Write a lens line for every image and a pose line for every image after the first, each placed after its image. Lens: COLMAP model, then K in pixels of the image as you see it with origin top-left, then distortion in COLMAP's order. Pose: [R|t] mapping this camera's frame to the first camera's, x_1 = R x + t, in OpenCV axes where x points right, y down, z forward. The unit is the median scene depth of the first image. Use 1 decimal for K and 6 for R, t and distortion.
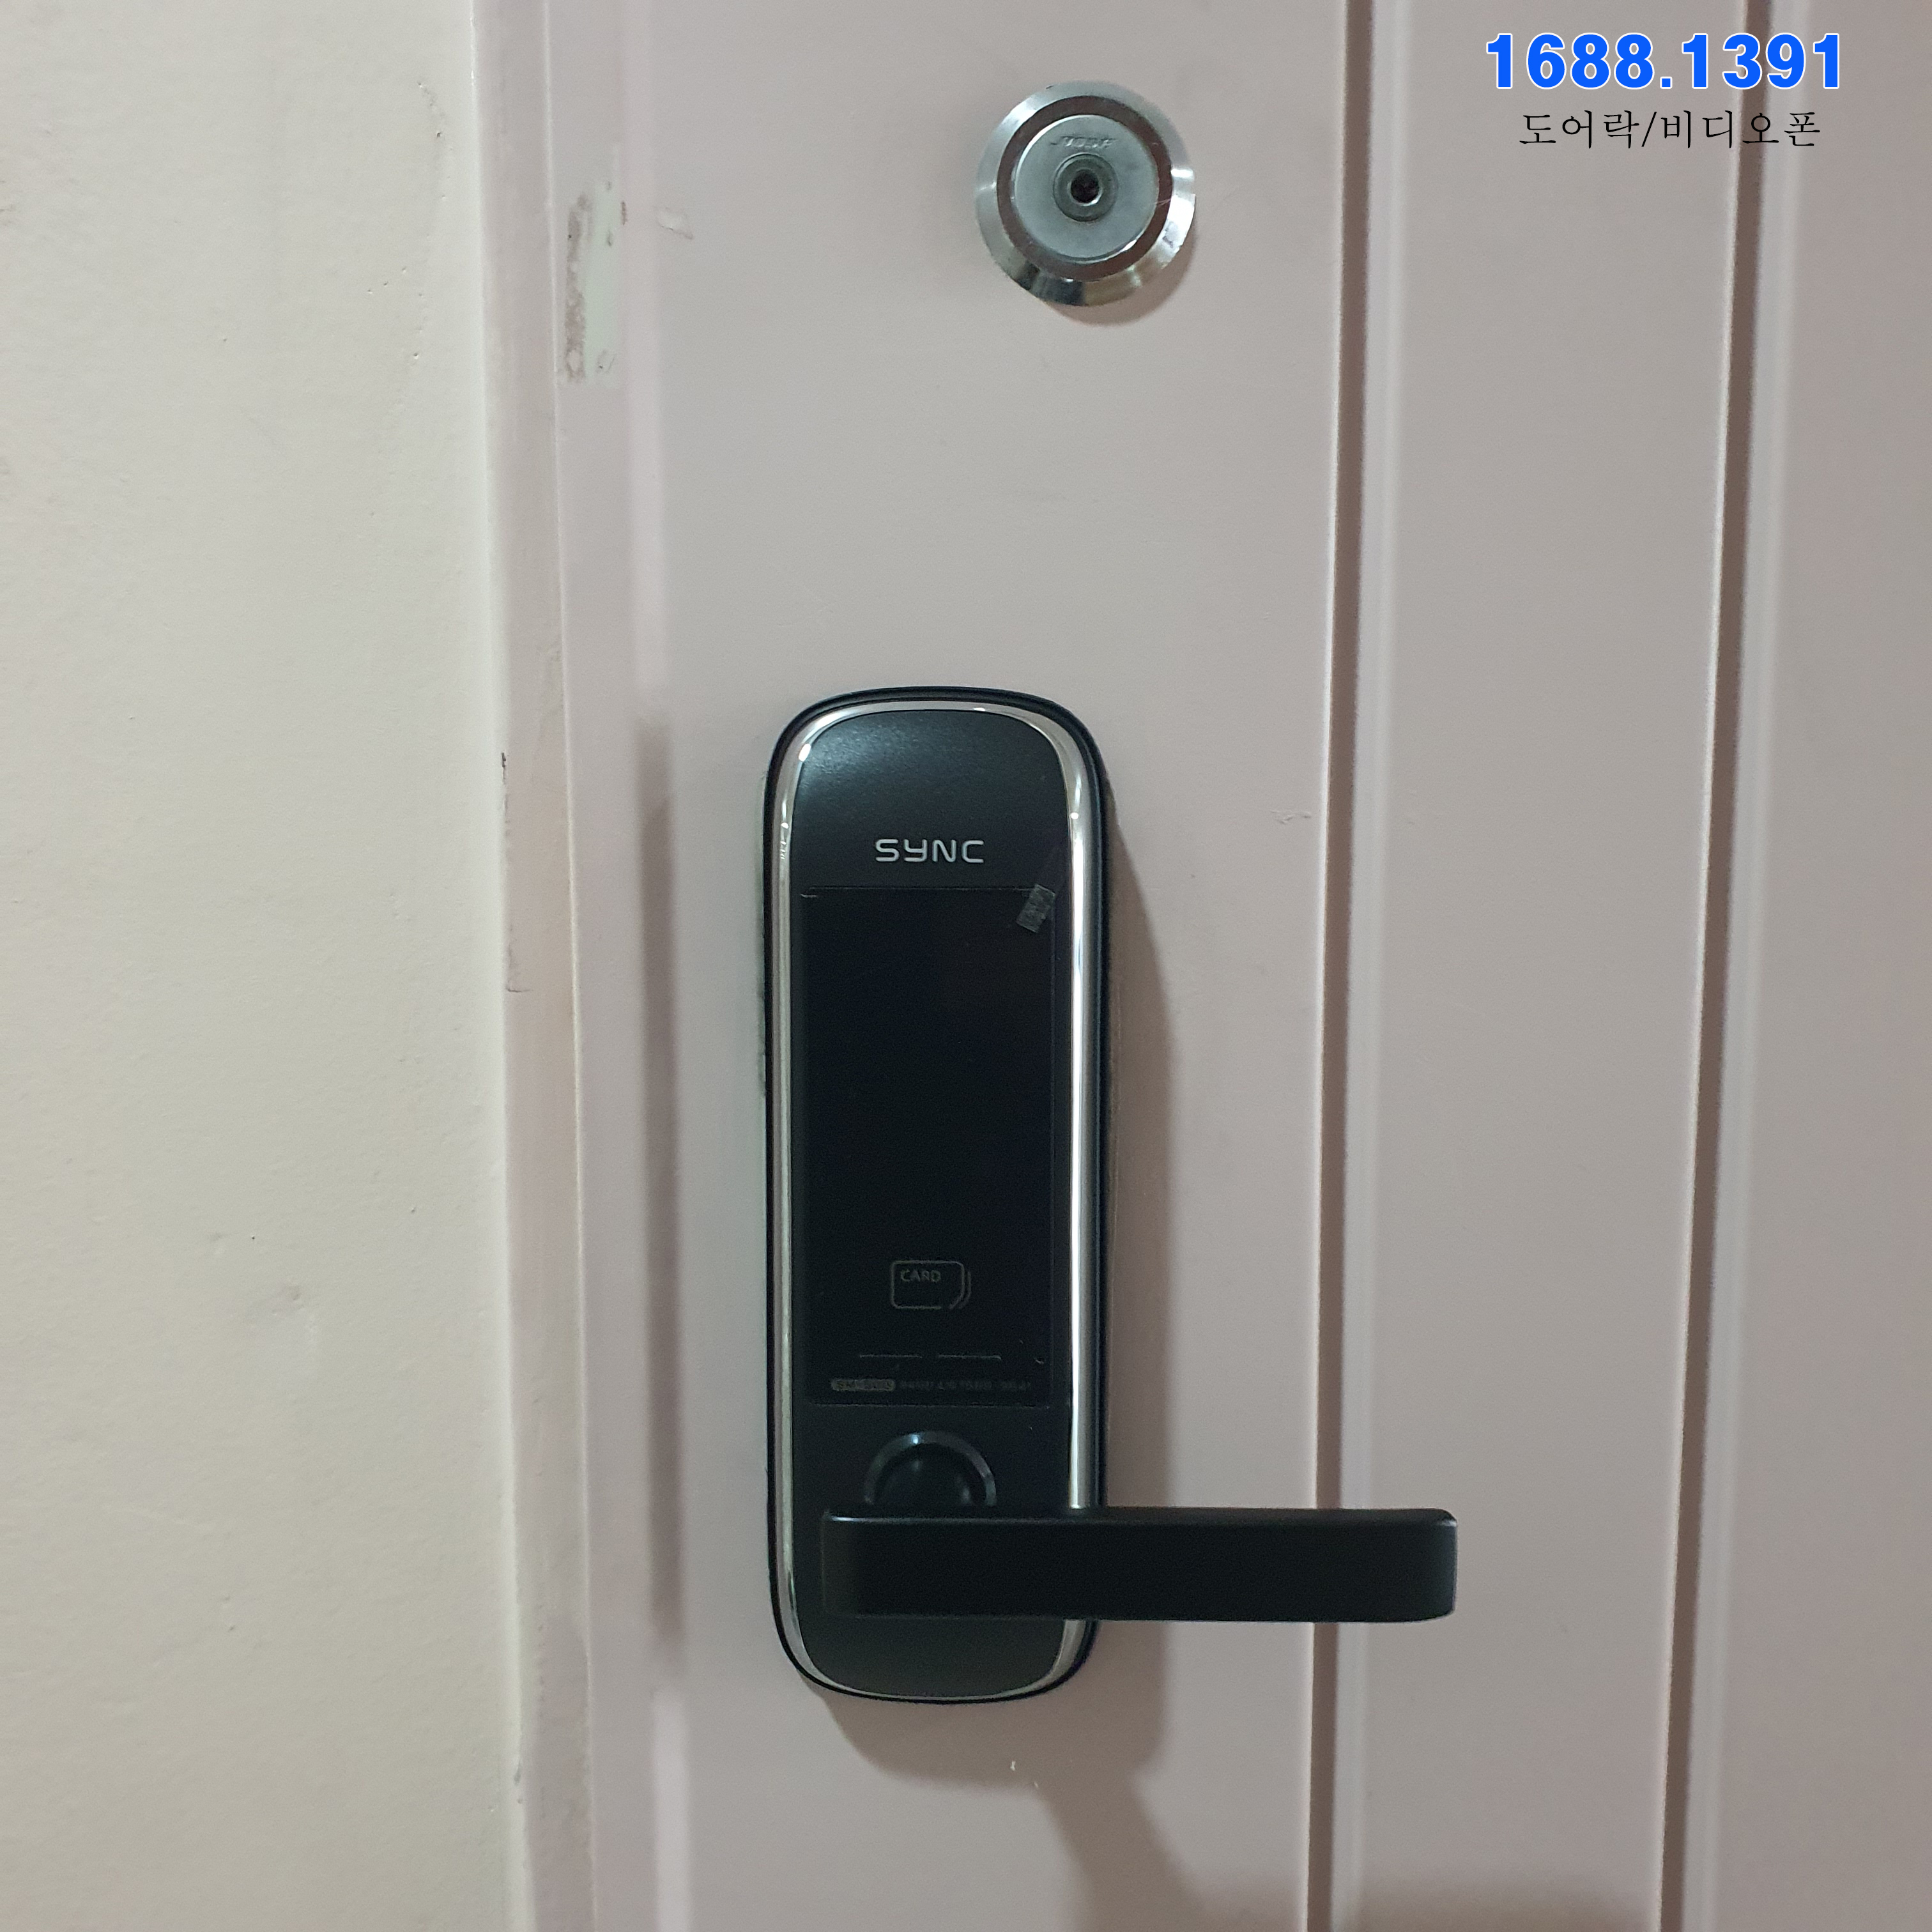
lens RADIAL K [[1989.5, 0, 964.0], [0, 1989.5, 895.6], [0, 0, 1]] dist [-0.036057, -0.000789]
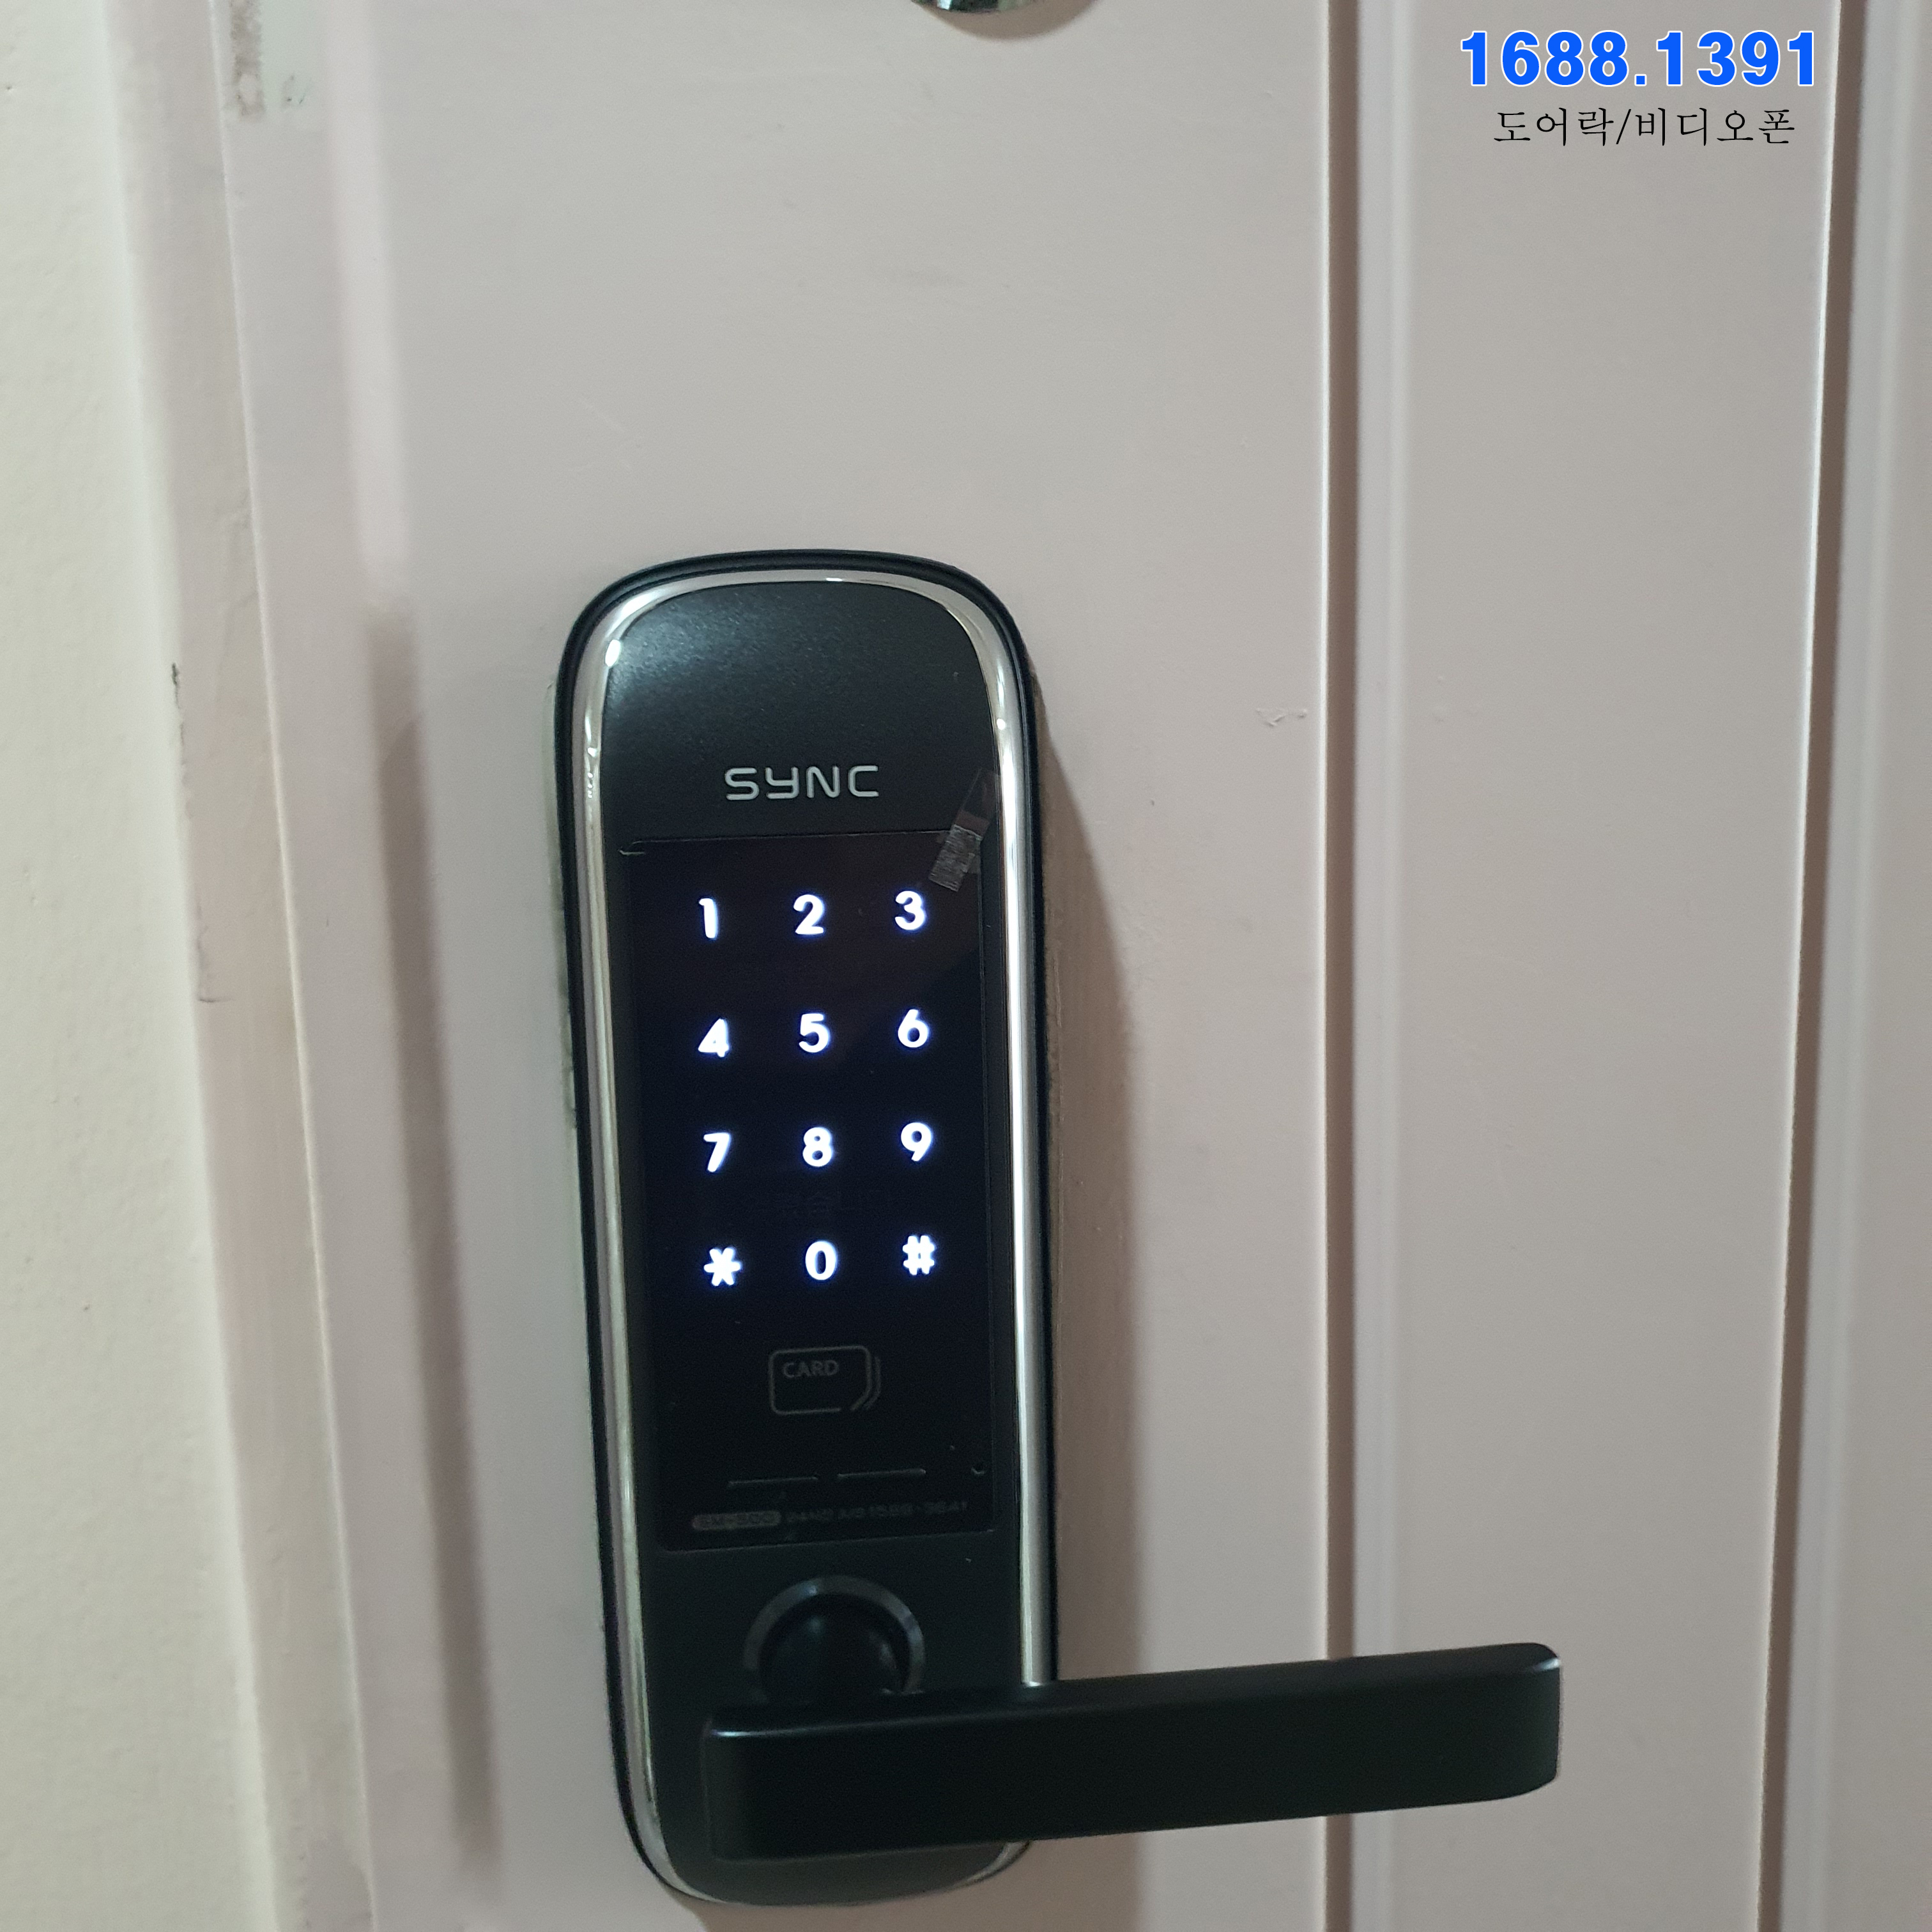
lens RADIAL K [[1989.5, 0, 964.0], [0, 1989.5, 895.6], [0, 0, 1]] dist [-0.036057, -0.000789]
pose [[0.990936, -0.044428, 0.126773, -0.049034], [0.037829, 0.997824, 0.053993, -0.017508], [-0.128896, -0.048708, 0.990461, 0.276262]]
